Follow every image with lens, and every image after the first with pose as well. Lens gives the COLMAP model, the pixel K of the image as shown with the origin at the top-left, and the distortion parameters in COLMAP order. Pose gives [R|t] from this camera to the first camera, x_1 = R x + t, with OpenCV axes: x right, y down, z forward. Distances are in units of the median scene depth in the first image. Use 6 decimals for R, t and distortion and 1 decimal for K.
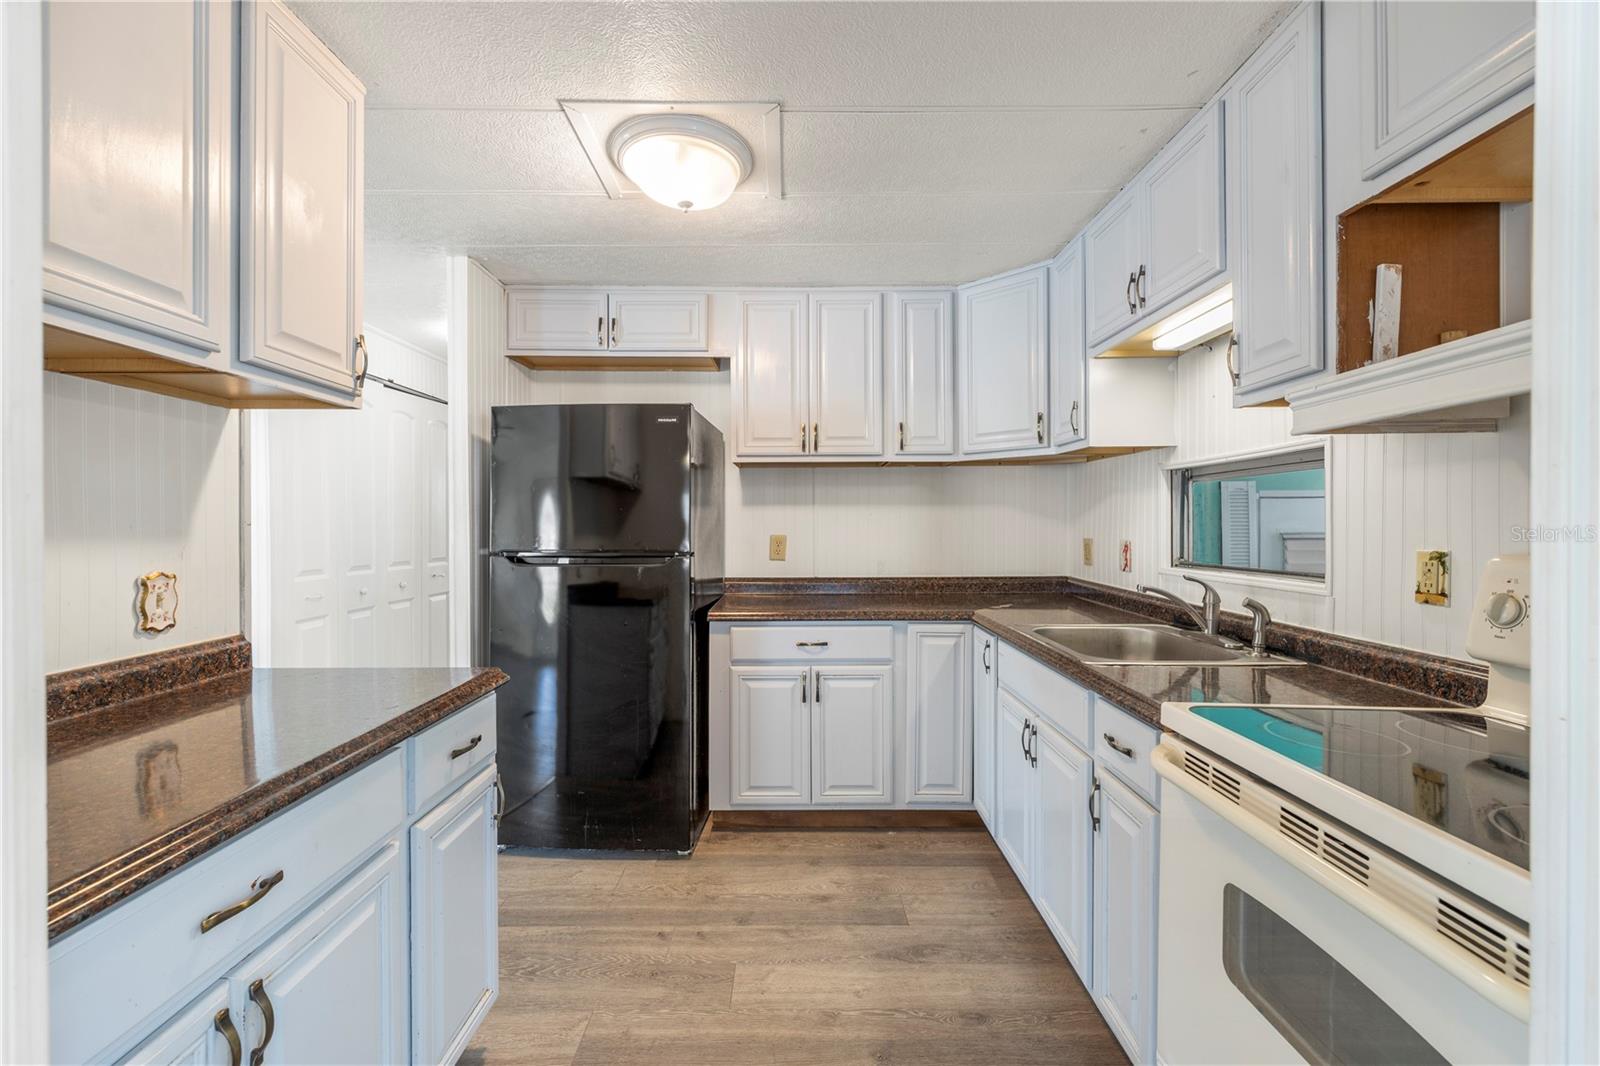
lens RADIAL K [[674.8, 0, 796.7], [0, 674.8, 520.2], [0, 0, 1]] dist [0.001817, 0.000497]
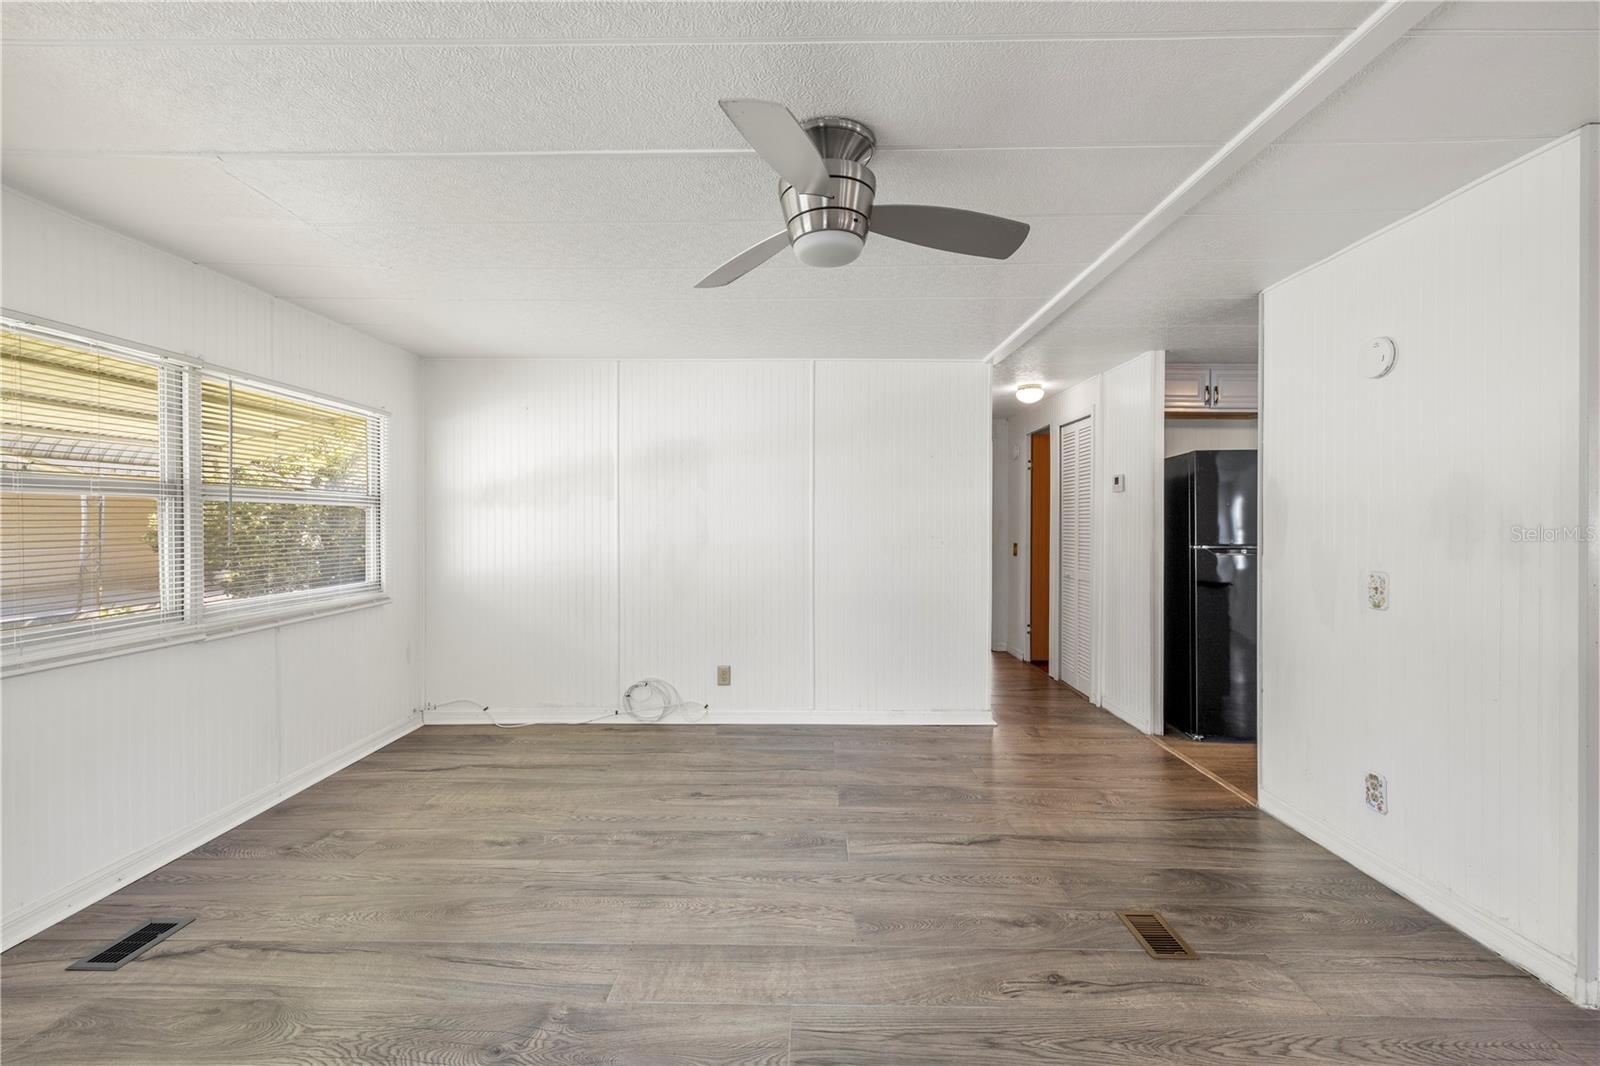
lens RADIAL K [[674.8, 0, 797.1], [0, 674.8, 537.8], [0, 0, 1]] dist [0.001817, 0.000497]
pose [[0.999949, 0.002844, -0.009682, -1.303248], [-0.002630, 0.999754, 0.022029, -0.003537], [0.009742, -0.022002, 0.999710, -0.513850]]
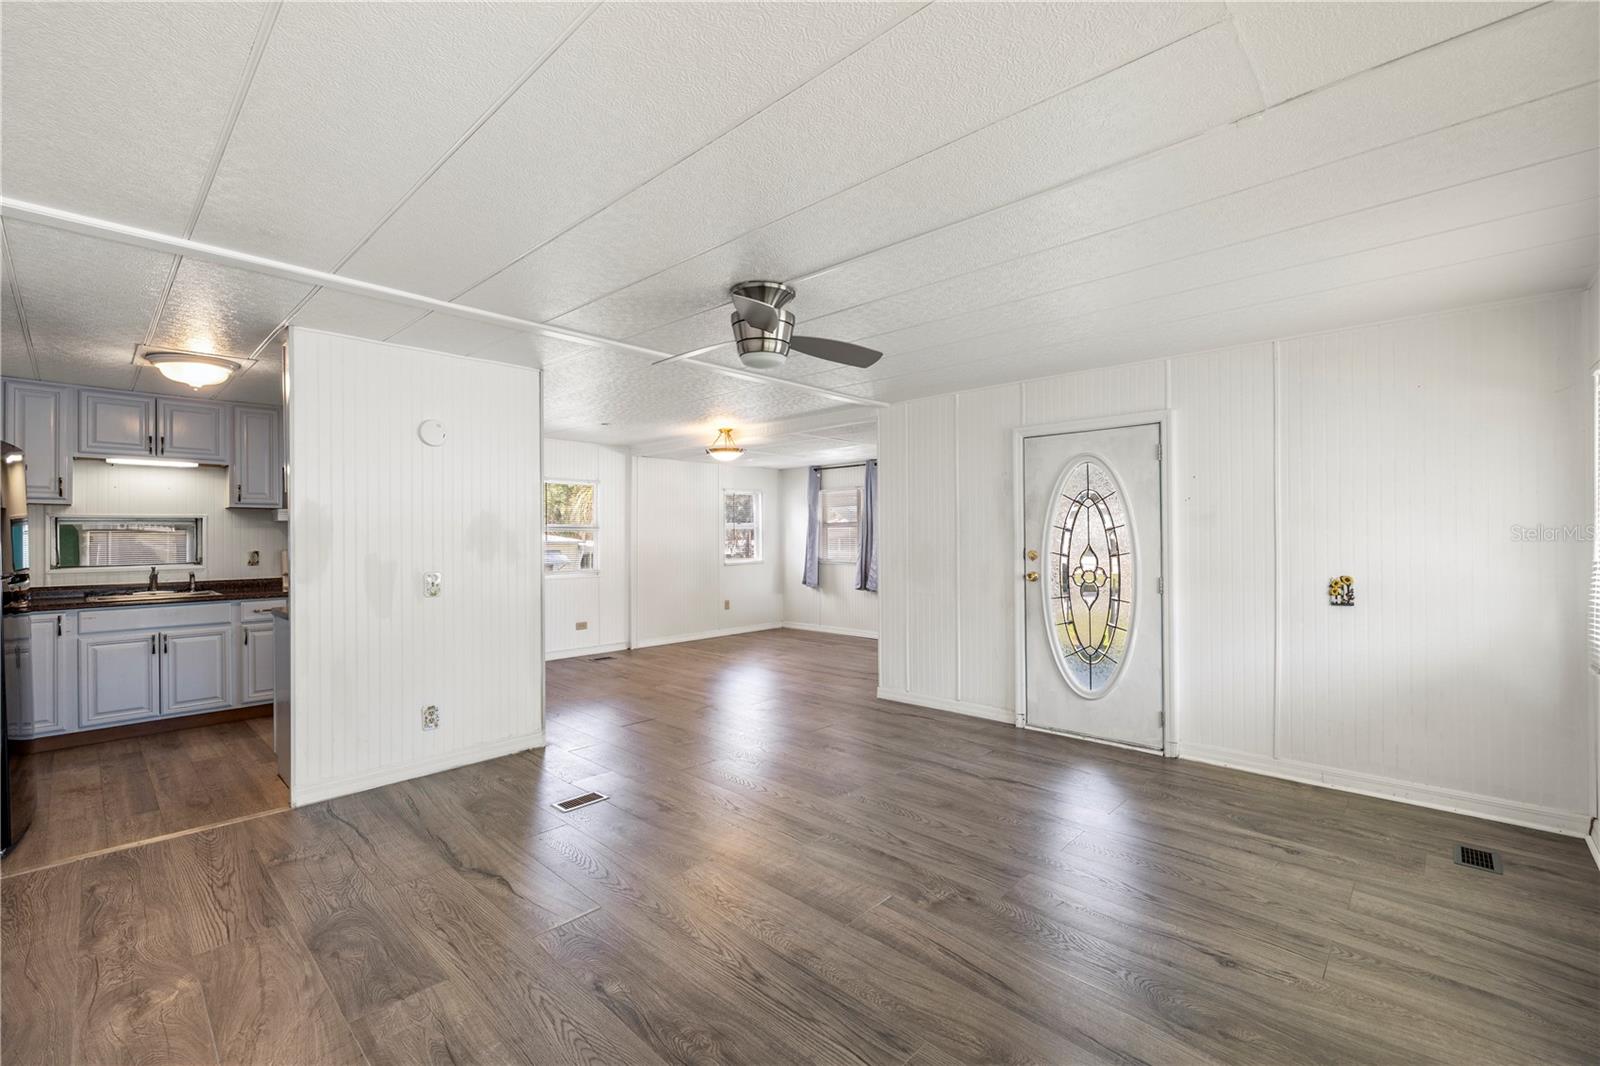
lens RADIAL K [[674.8, 0, 801.5], [0, 674.8, 534.2], [0, 0, 1]] dist [0.001817, 0.000497]
pose [[-0.732965, 0.007143, 0.680229, -2.031156], [0.005685, 0.999974, -0.004375, -0.007324], [-0.680243, 0.000660, -0.732987, 0.895250]]
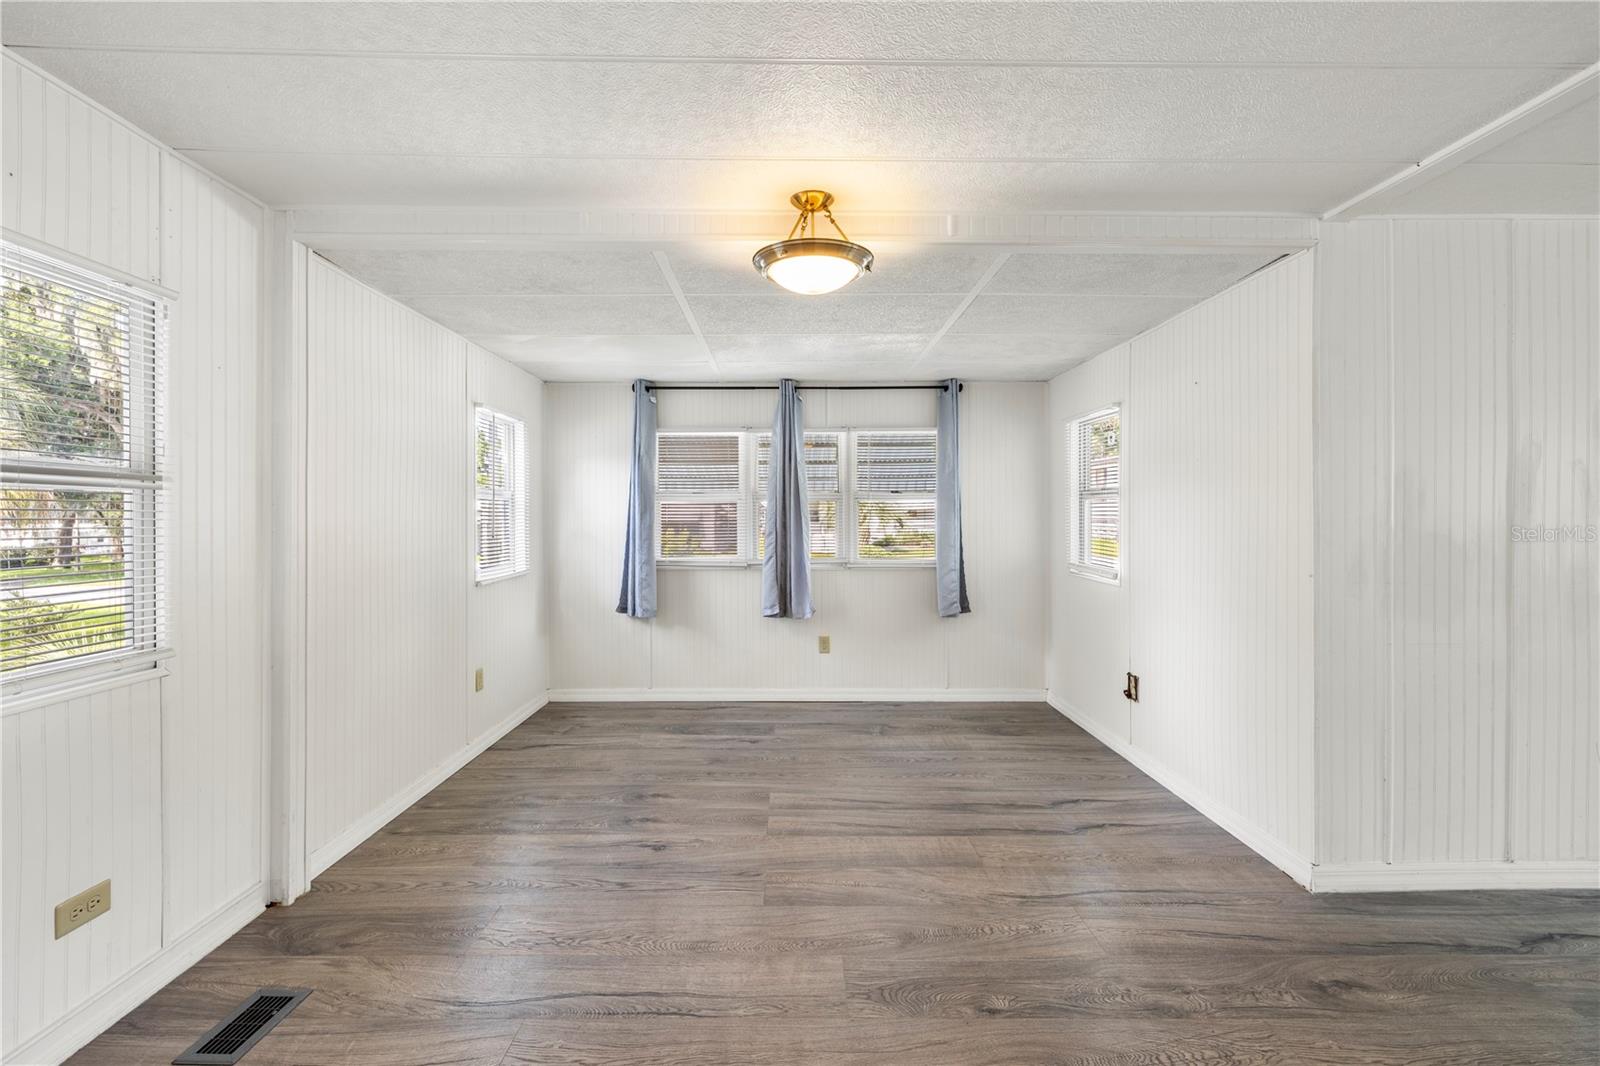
lens RADIAL K [[674.8, 0, 800.4], [0, 674.8, 522.9], [0, 0, 1]] dist [0.001817, 0.000497]
pose [[-0.999778, 0.002038, -0.020988, -0.146917], [0.001928, 0.999985, 0.005221, -0.006420], [0.020999, 0.005179, -0.999766, 0.114763]]
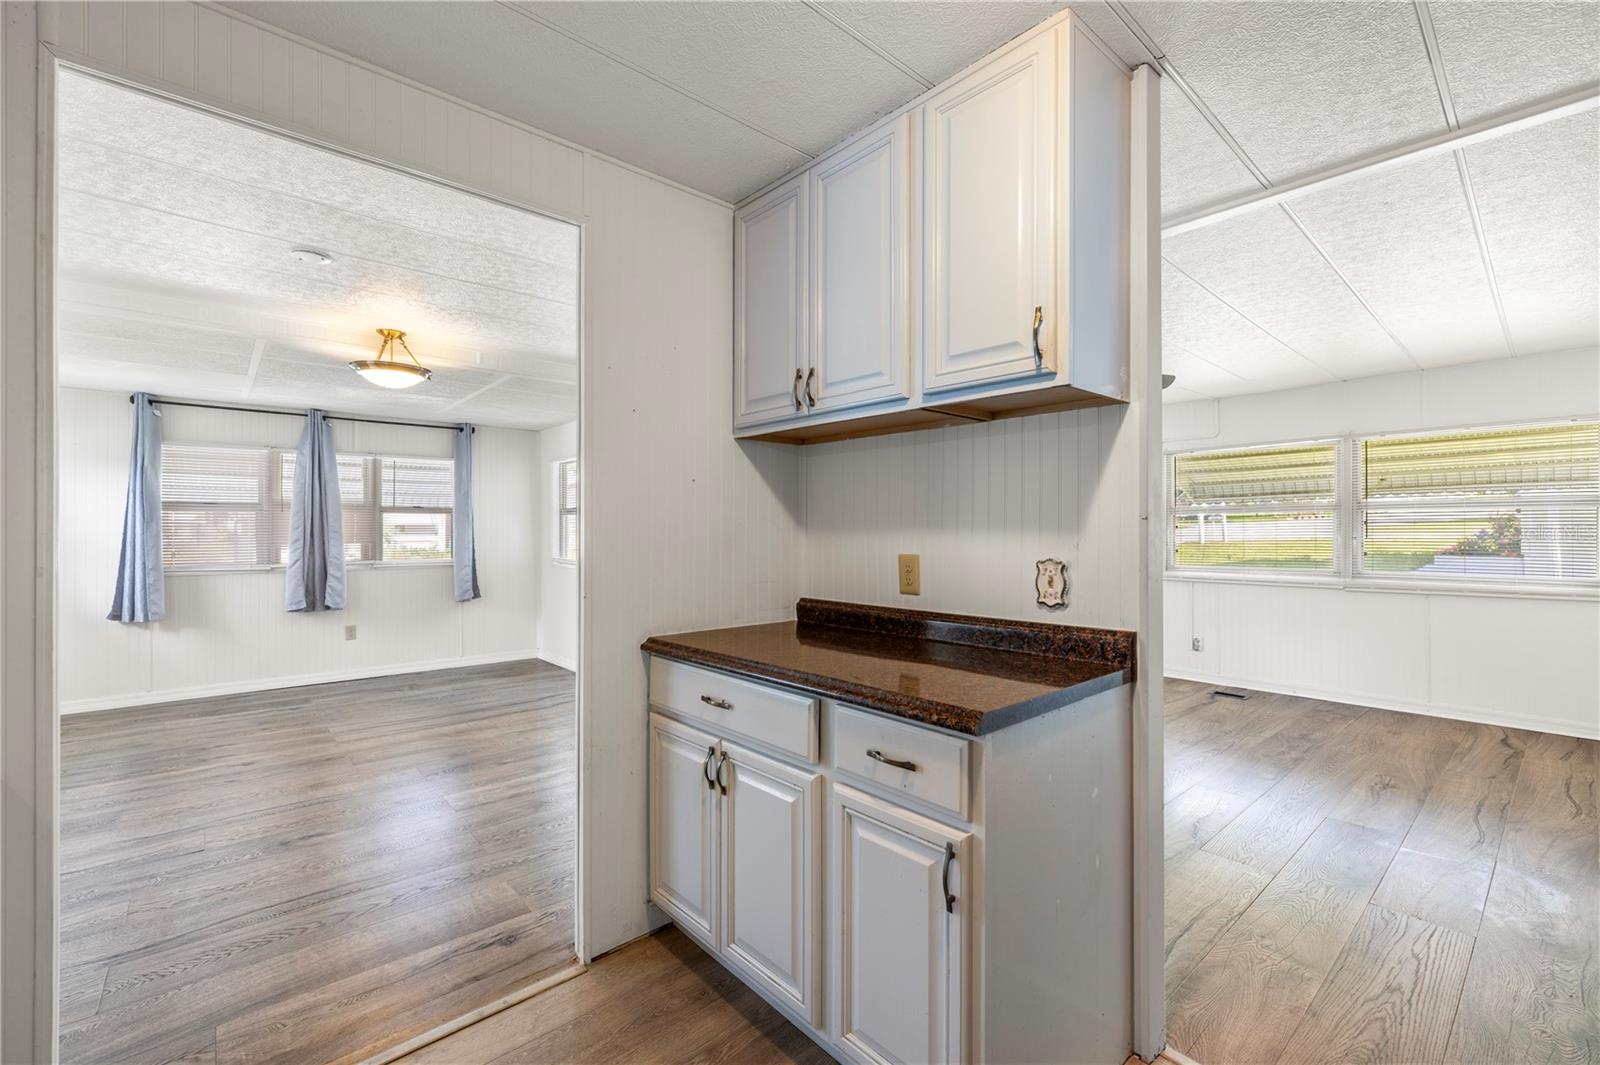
lens RADIAL K [[674.8, 0, 797.0], [0, 674.8, 524.3], [0, 0, 1]] dist [0.001817, 0.000497]
pose [[-0.747004, -0.005386, -0.664798, 0.117206], [0.004432, 0.999905, -0.013081, 0.015376], [0.664805, -0.012718, -0.746909, 0.865863]]
